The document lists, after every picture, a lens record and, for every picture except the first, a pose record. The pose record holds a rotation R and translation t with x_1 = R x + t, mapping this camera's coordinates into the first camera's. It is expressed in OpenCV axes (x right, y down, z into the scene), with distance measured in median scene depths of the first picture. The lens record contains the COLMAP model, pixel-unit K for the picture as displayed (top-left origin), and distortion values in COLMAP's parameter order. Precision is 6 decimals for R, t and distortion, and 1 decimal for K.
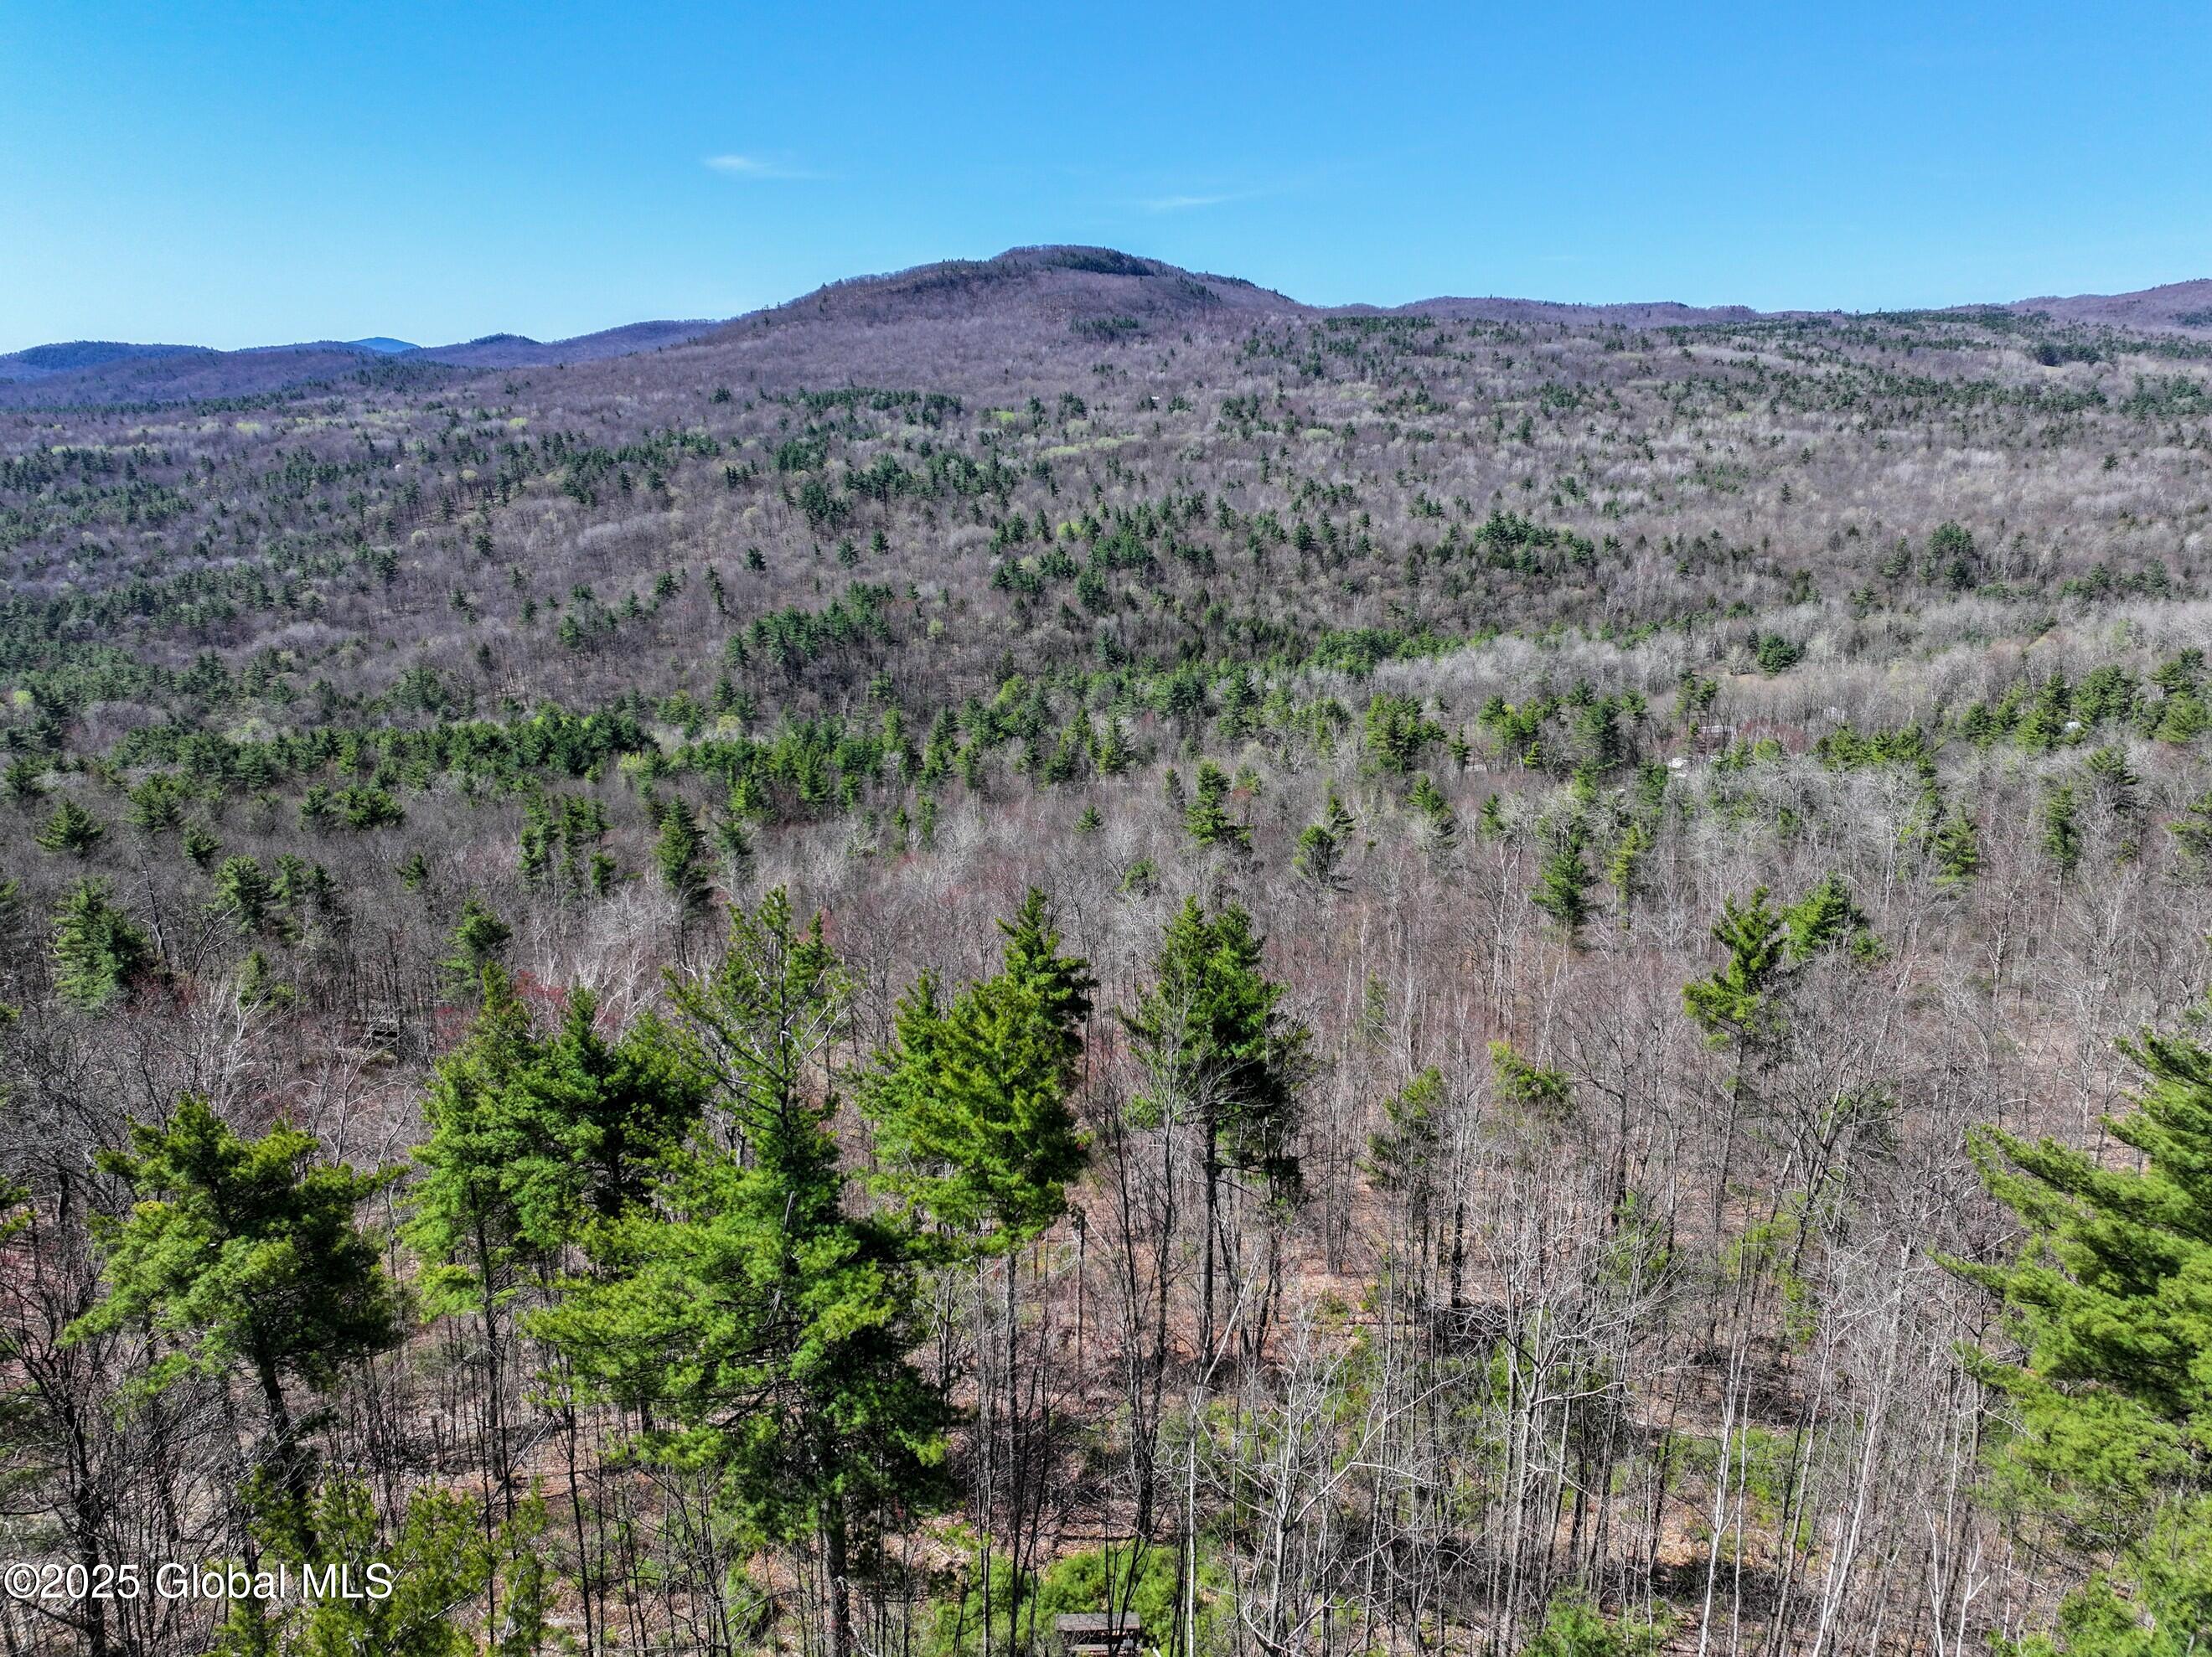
lens RADIAL K [[1554.5, 0, 1113.0], [0, 1554.5, 828.2], [0, 0, 1]] dist [-0.012293, 0.031558]
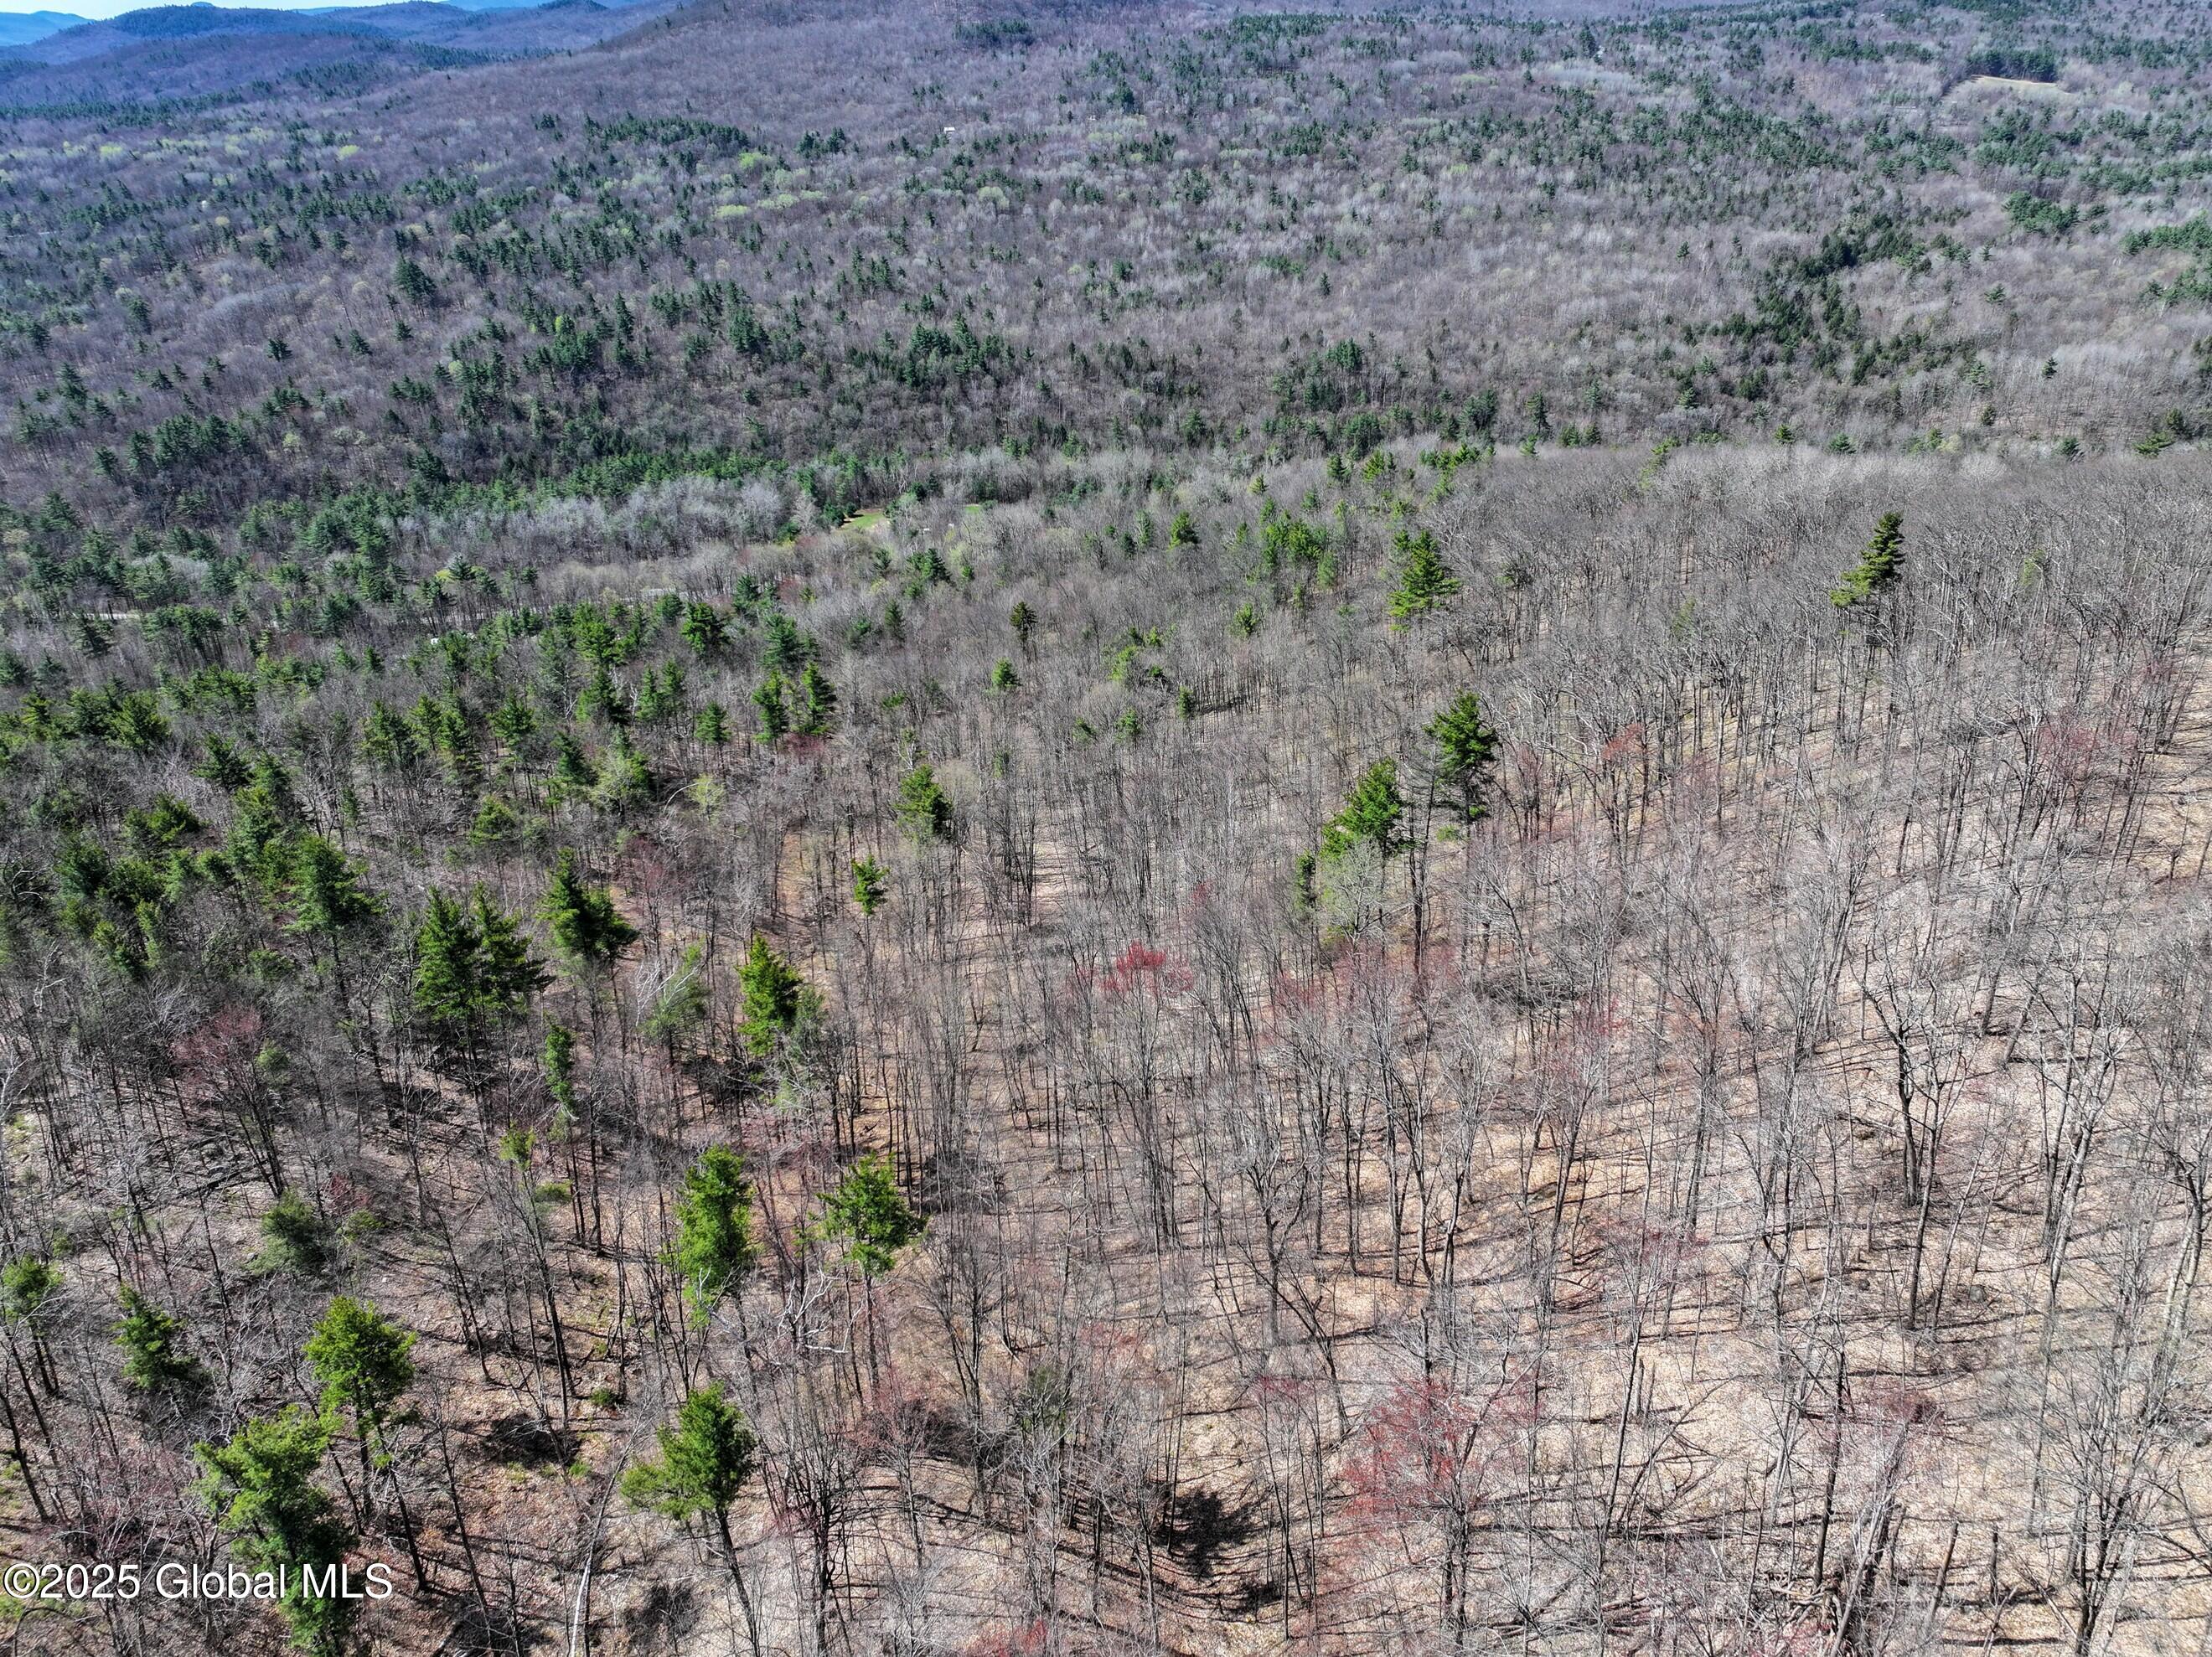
lens RADIAL K [[1554.5, 0, 1113.0], [0, 1554.5, 828.2], [0, 0, 1]] dist [-0.012293, 0.031558]
pose [[0.992558, 0.052222, -0.110006, 0.374886], [-0.029467, 0.979531, 0.199123, -0.057931], [0.118153, -0.194400, 0.973781, -0.054573]]
